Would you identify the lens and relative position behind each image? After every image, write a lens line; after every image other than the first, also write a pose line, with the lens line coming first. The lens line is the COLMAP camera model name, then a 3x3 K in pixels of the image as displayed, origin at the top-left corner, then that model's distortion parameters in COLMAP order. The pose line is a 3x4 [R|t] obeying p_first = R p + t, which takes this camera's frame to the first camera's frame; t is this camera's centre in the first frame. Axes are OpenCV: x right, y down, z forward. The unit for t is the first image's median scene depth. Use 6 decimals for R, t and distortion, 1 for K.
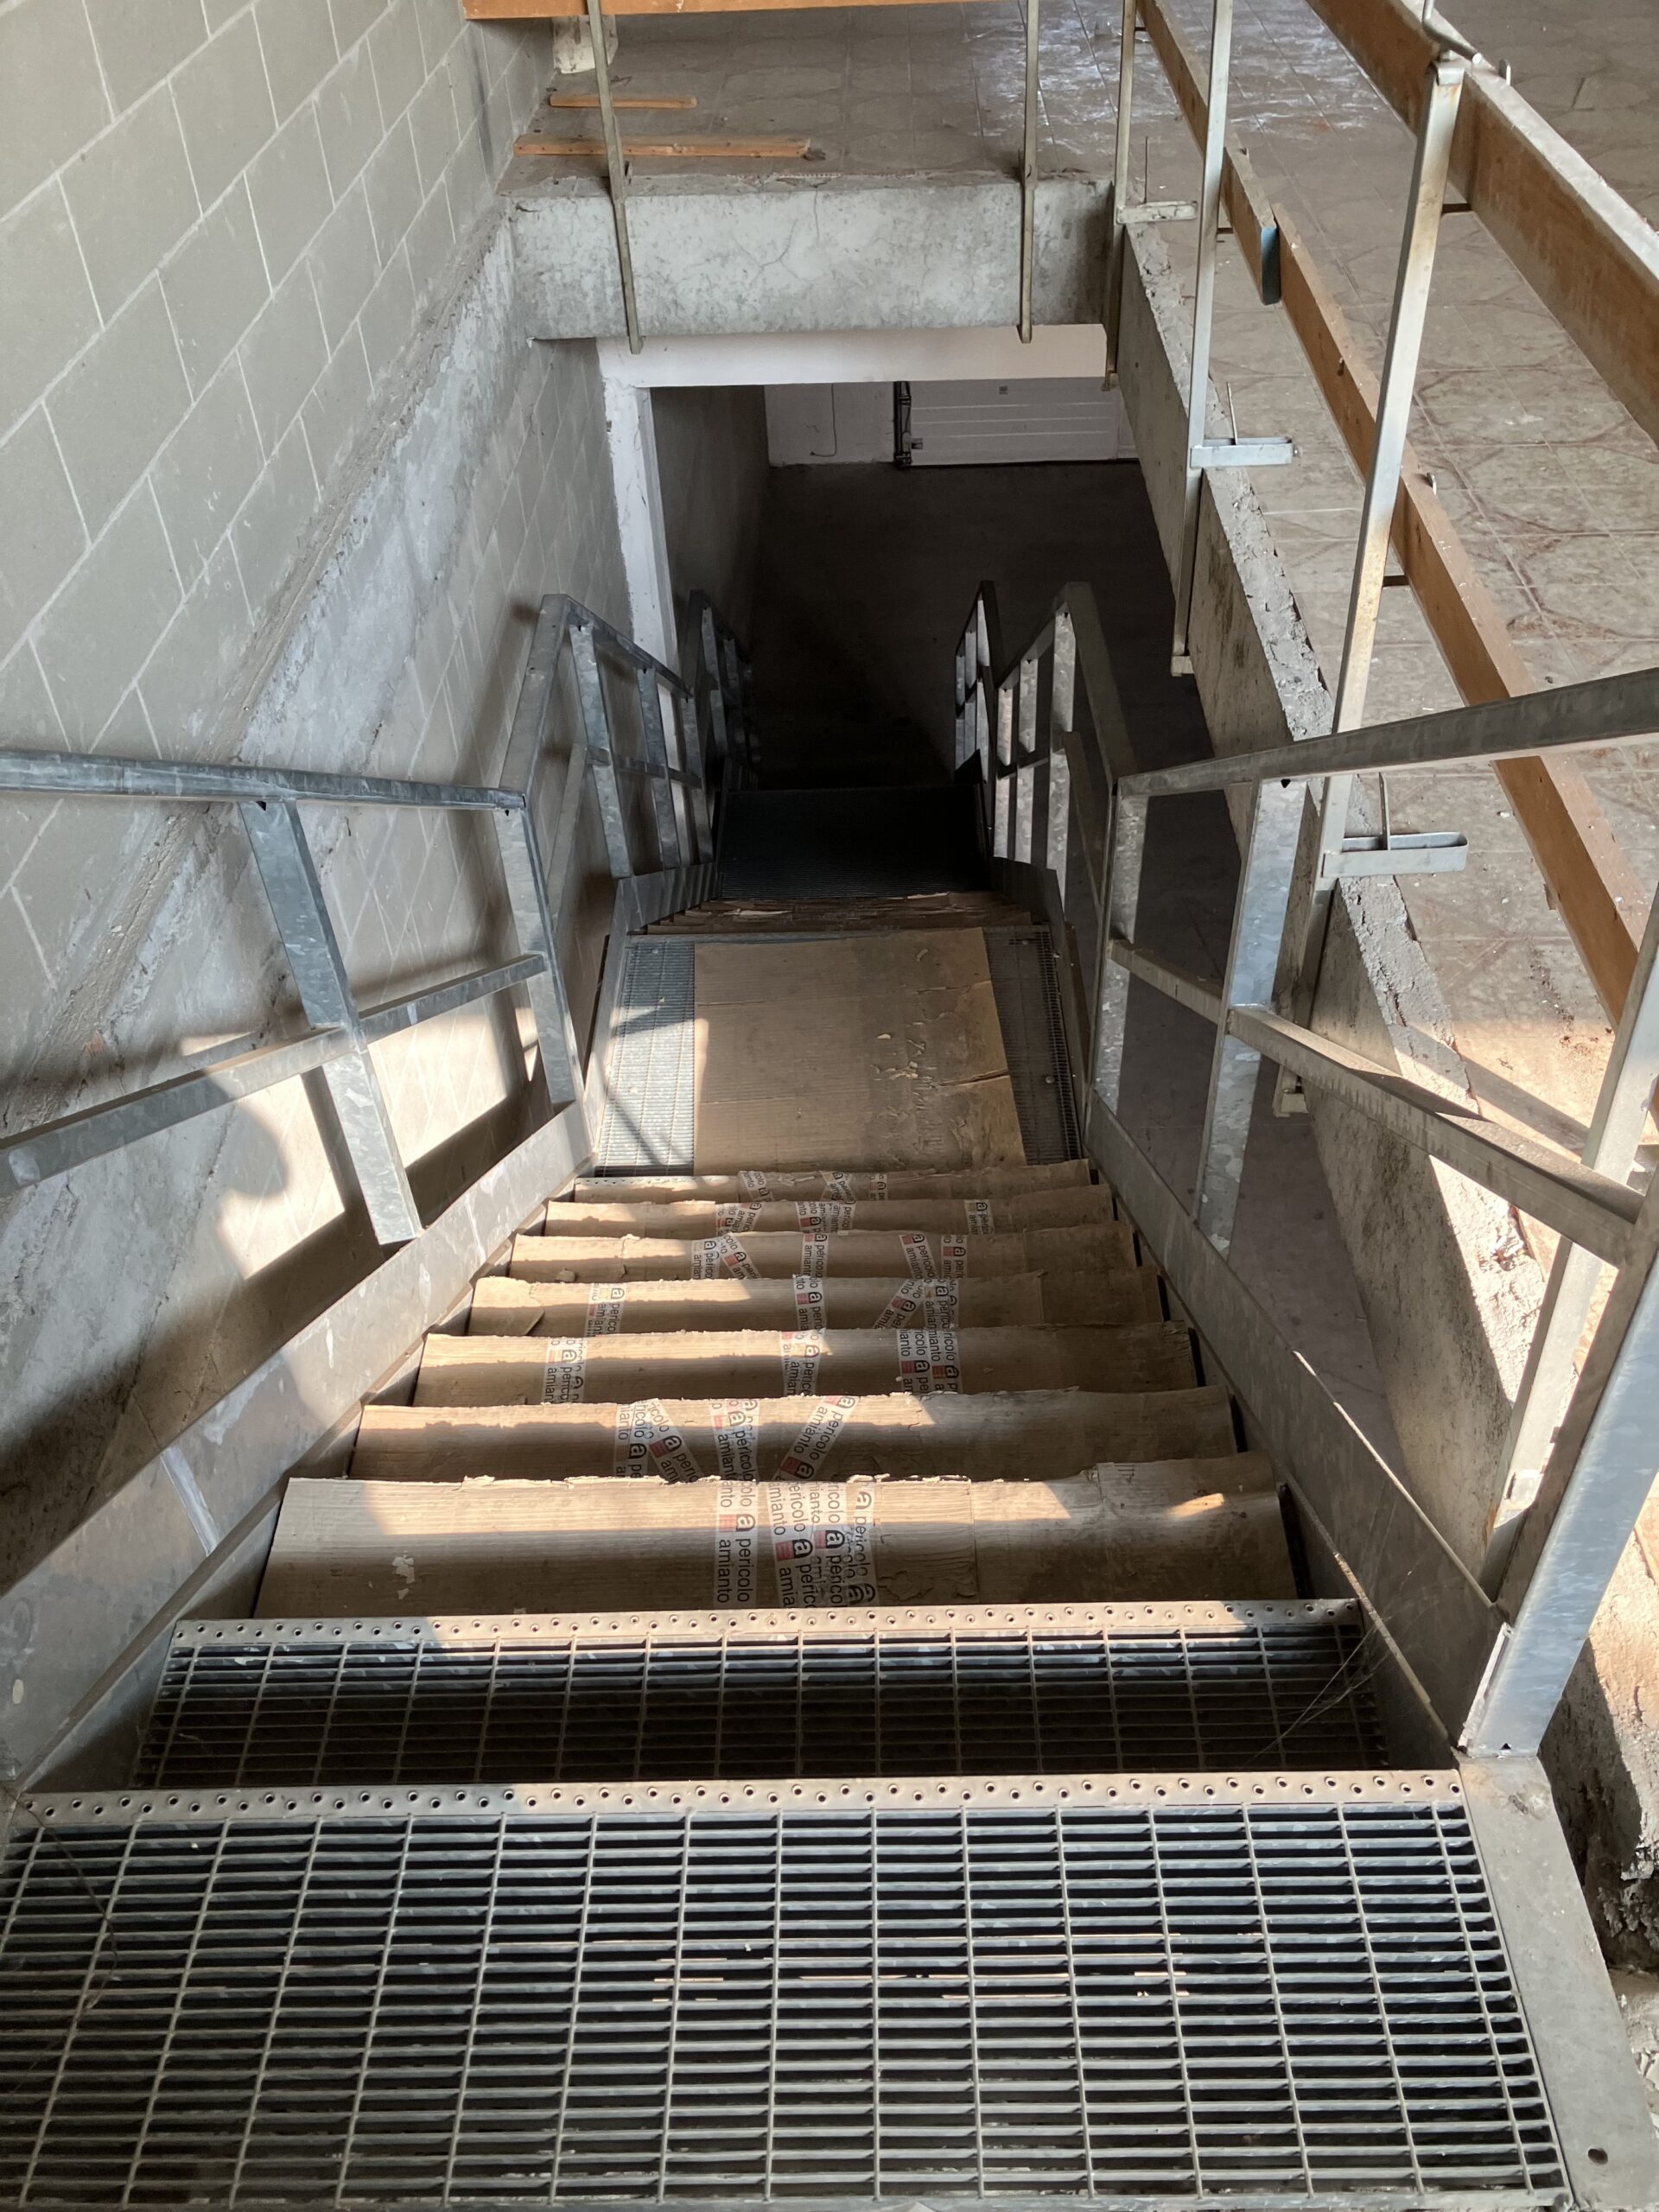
lens RADIAL K [[1840.3, 0, 848.5], [0, 1840.3, 1110.0], [0, 0, 1]] dist [0.003742, 0.000489]
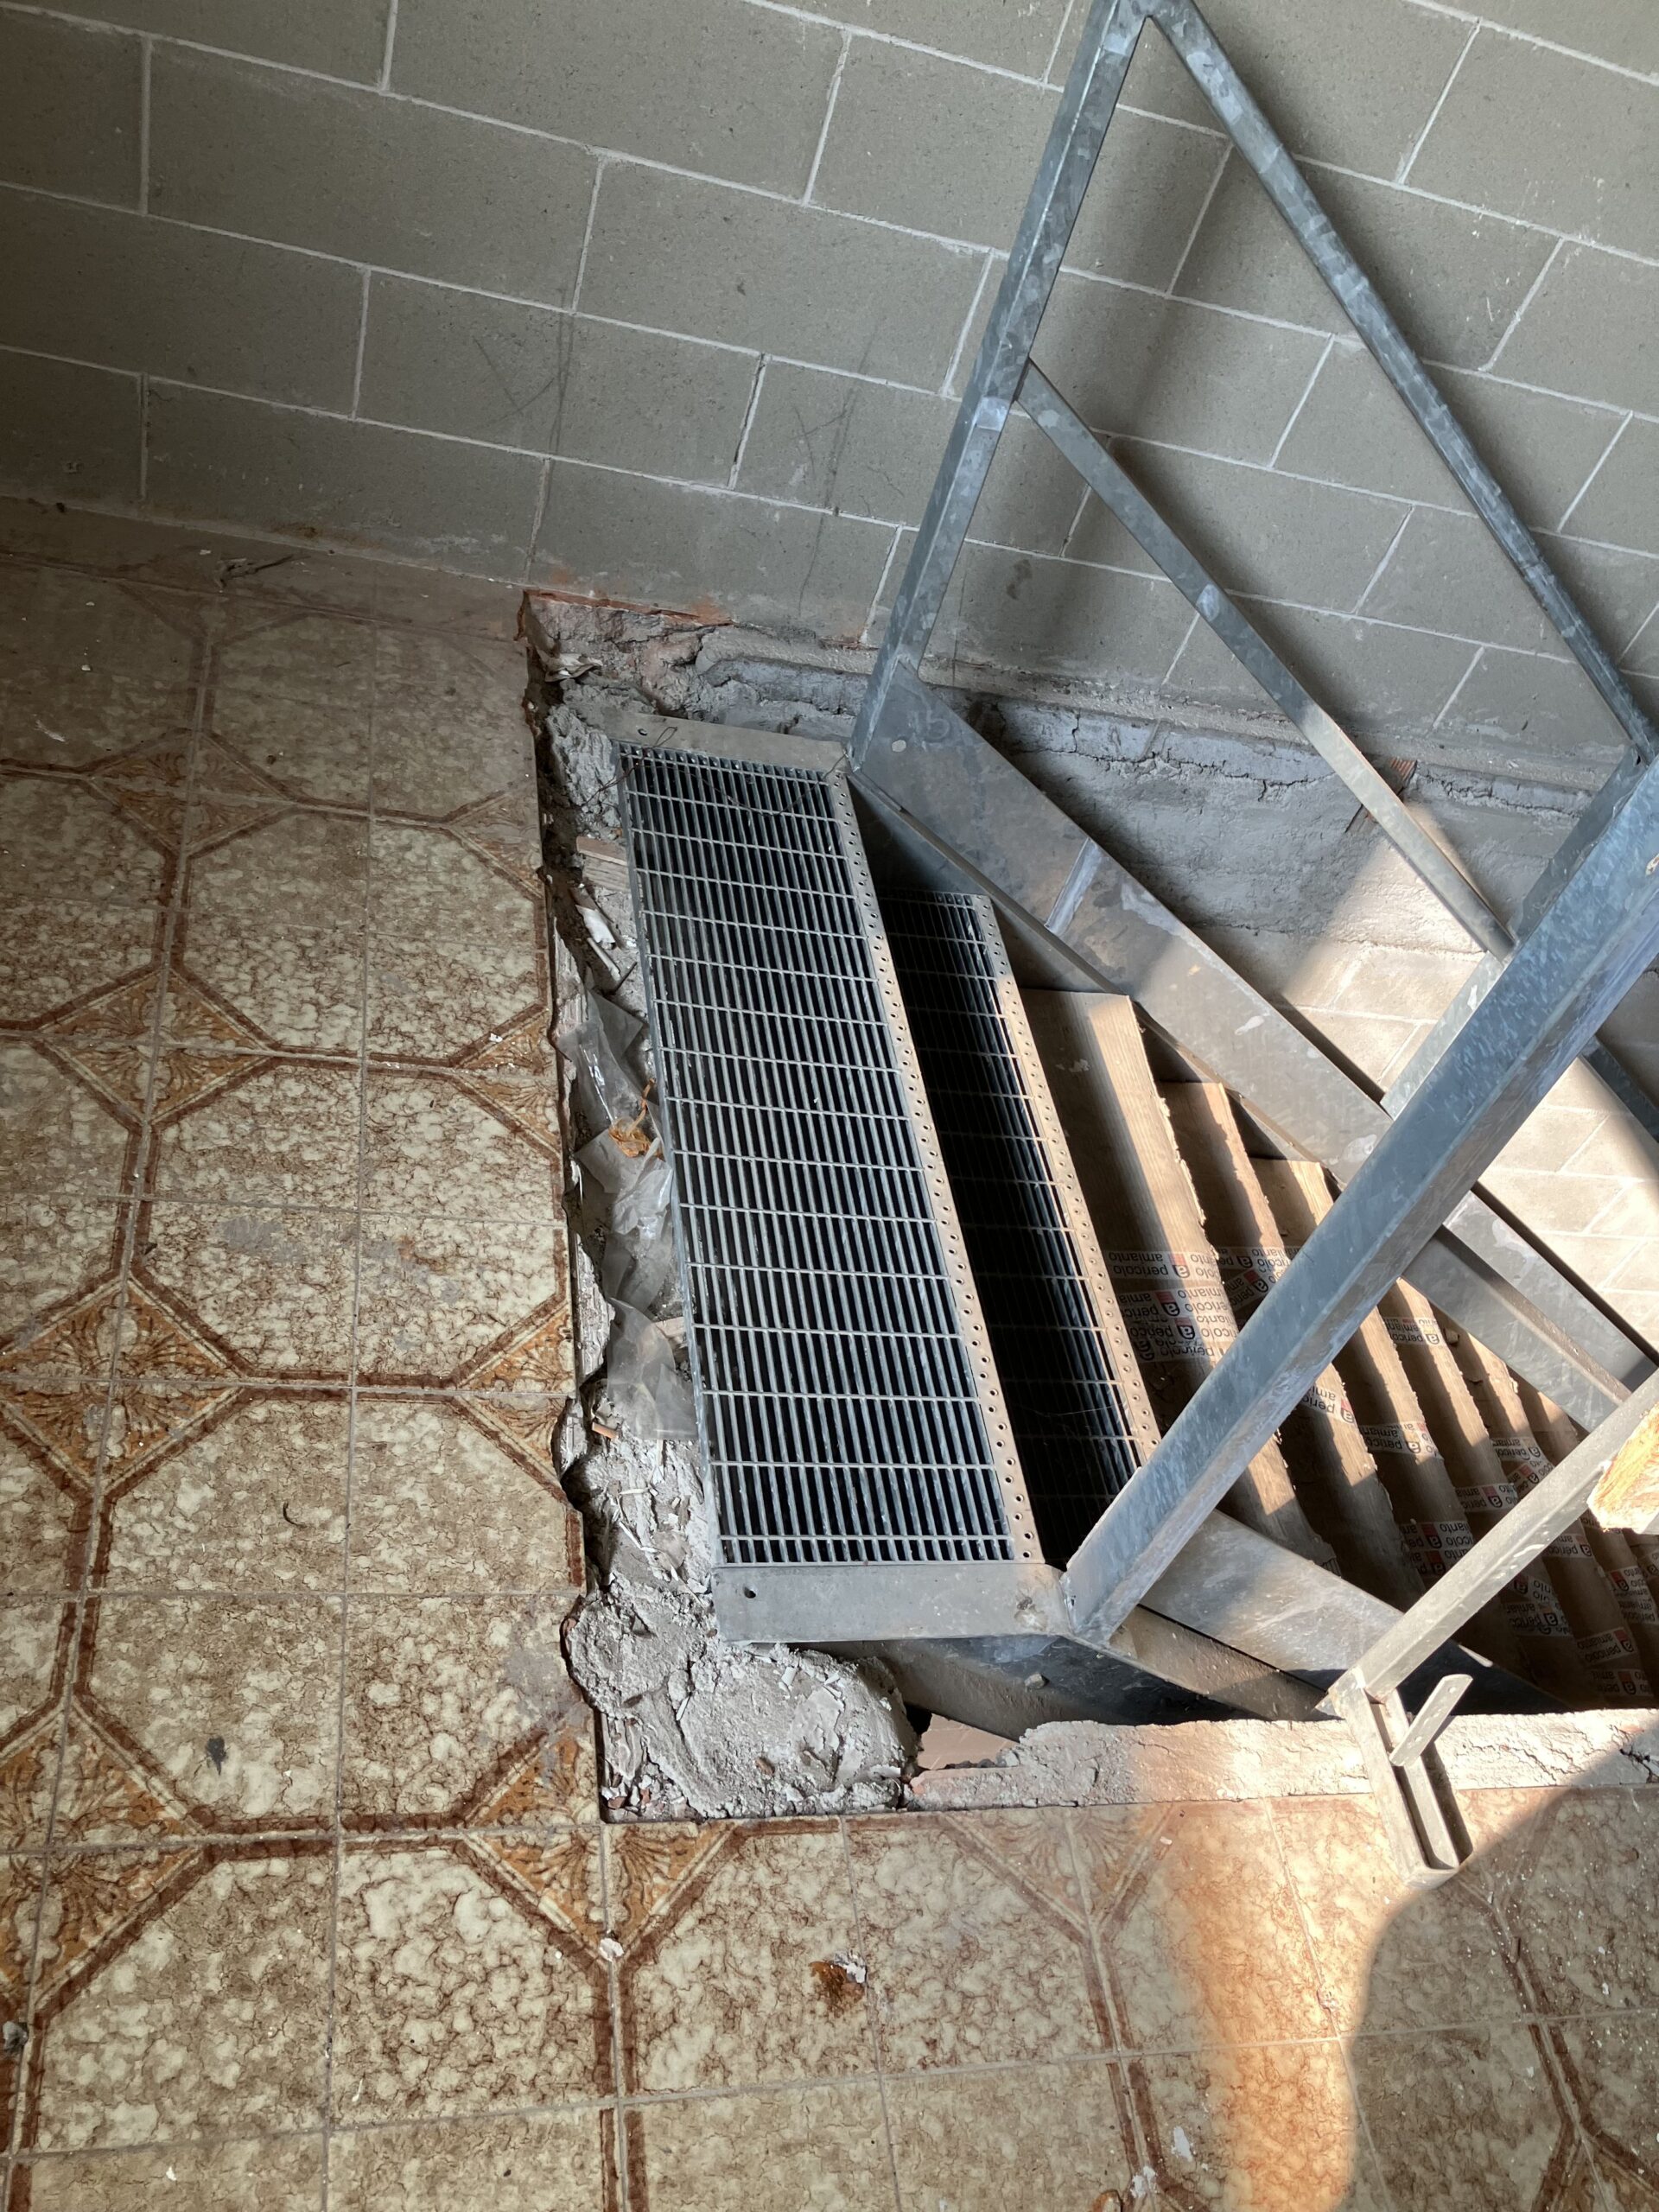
lens RADIAL K [[1840.3, 0, 848.5], [0, 1840.3, 1110.0], [0, 0, 1]] dist [0.003742, 0.000489]
pose [[0.149809, 0.758580, -0.634124, 0.402252], [-0.847820, 0.428534, 0.312345, -0.006298], [0.508682, 0.490831, 0.707338, -0.001121]]
